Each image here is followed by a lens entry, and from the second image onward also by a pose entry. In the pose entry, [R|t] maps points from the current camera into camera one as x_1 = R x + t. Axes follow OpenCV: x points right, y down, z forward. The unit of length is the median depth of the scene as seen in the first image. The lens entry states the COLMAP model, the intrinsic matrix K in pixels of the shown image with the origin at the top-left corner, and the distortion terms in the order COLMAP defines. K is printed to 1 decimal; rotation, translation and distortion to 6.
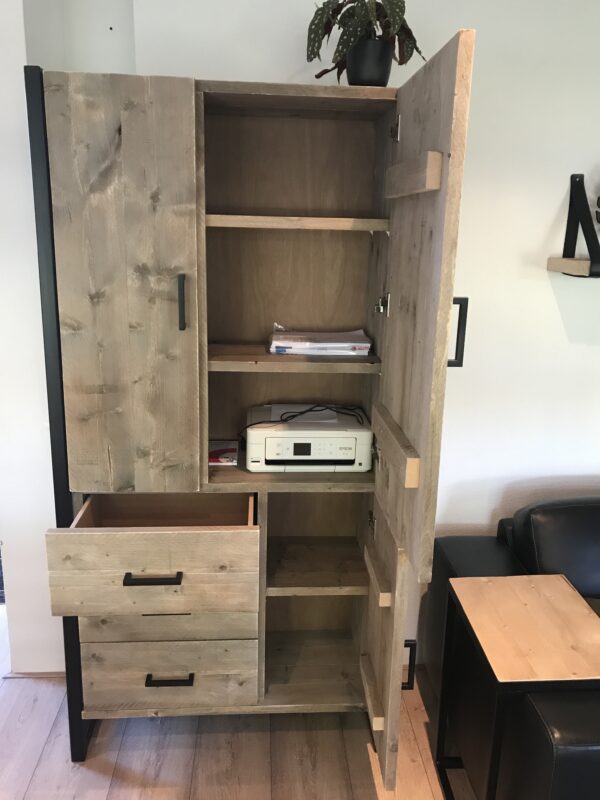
lens RADIAL K [[655.6, 0, 300.7], [0, 655.6, 393.0], [0, 0, 1]] dist [0.035924, -0.030006]
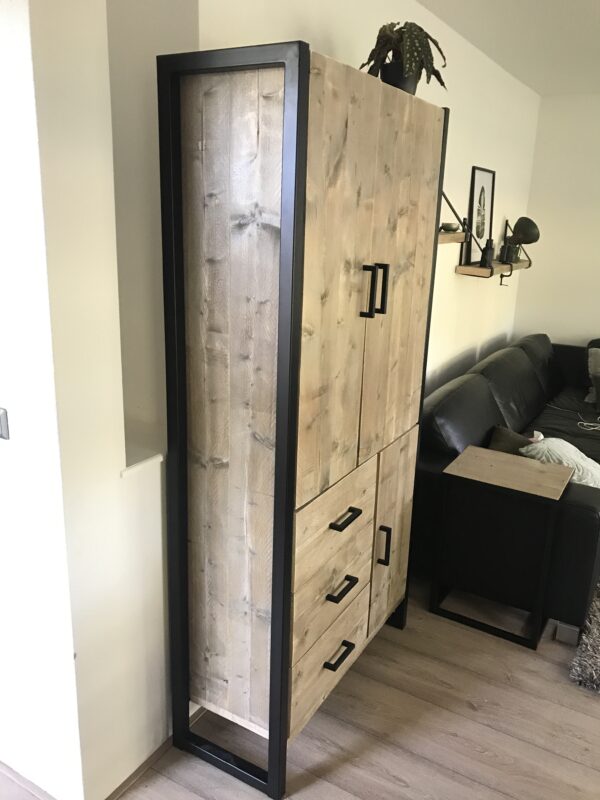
lens RADIAL K [[655.6, 0, 301.4], [0, 655.6, 401.0], [0, 0, 1]] dist [0.035924, -0.030006]
pose [[0.558308, -0.243542, 0.793082, -1.052189], [0.196832, 0.967533, 0.158548, -0.146010], [-0.805946, 0.067586, 0.588118, 0.441607]]
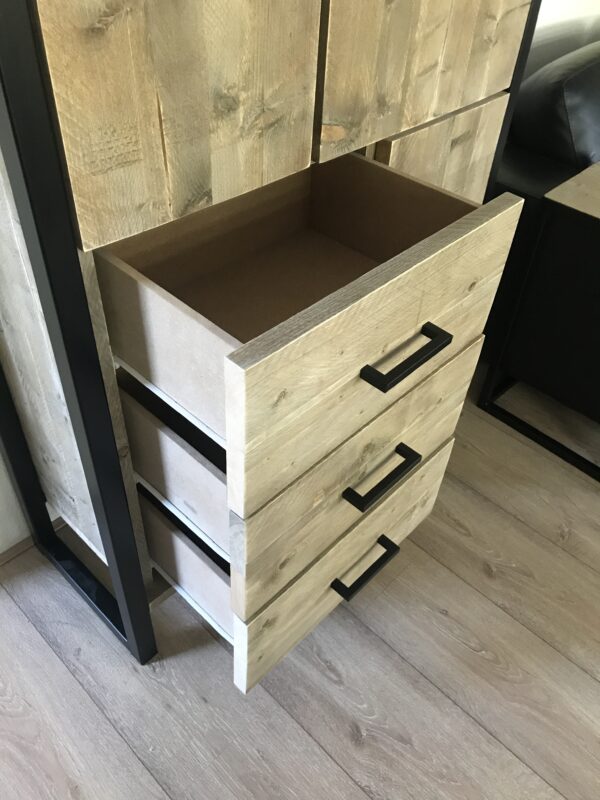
lens RADIAL K [[655.6, 0, 310.5], [0, 655.6, 390.3], [0, 0, 1]] dist [0.035924, -0.030006]
pose [[0.732977, -0.446055, 0.513595, -0.493462], [0.138520, 0.837056, 0.529292, 0.029637], [-0.666001, -0.316816, 0.675330, 0.625563]]
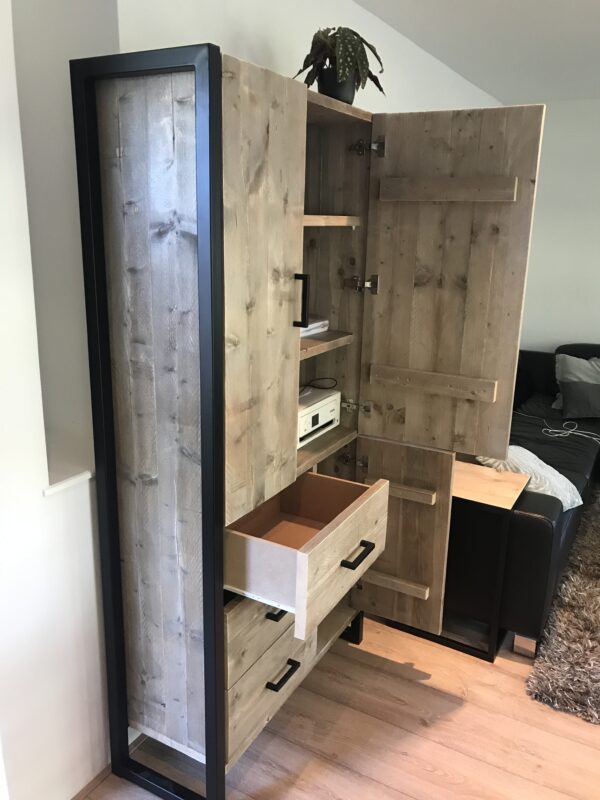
lens RADIAL K [[655.6, 0, 299.6], [0, 655.6, 401.1], [0, 0, 1]] dist [0.035924, -0.030006]
pose [[0.540394, -0.240613, 0.806275, -0.985585], [0.208400, 0.966658, 0.148798, -0.129737], [-0.815195, 0.087618, 0.572520, 0.392879]]
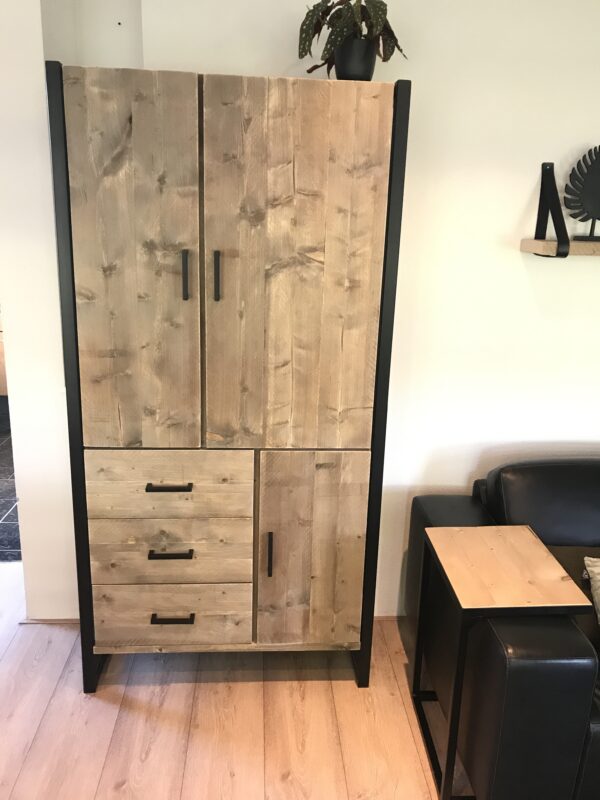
lens RADIAL K [[655.6, 0, 300.8], [0, 655.6, 392.0], [0, 0, 1]] dist [0.035924, -0.030006]
pose [[0.999962, 0.005292, 0.006928, 0.007429], [-0.005413, 0.999832, 0.017516, 0.036851], [-0.006835, -0.017553, 0.999823, -0.111412]]
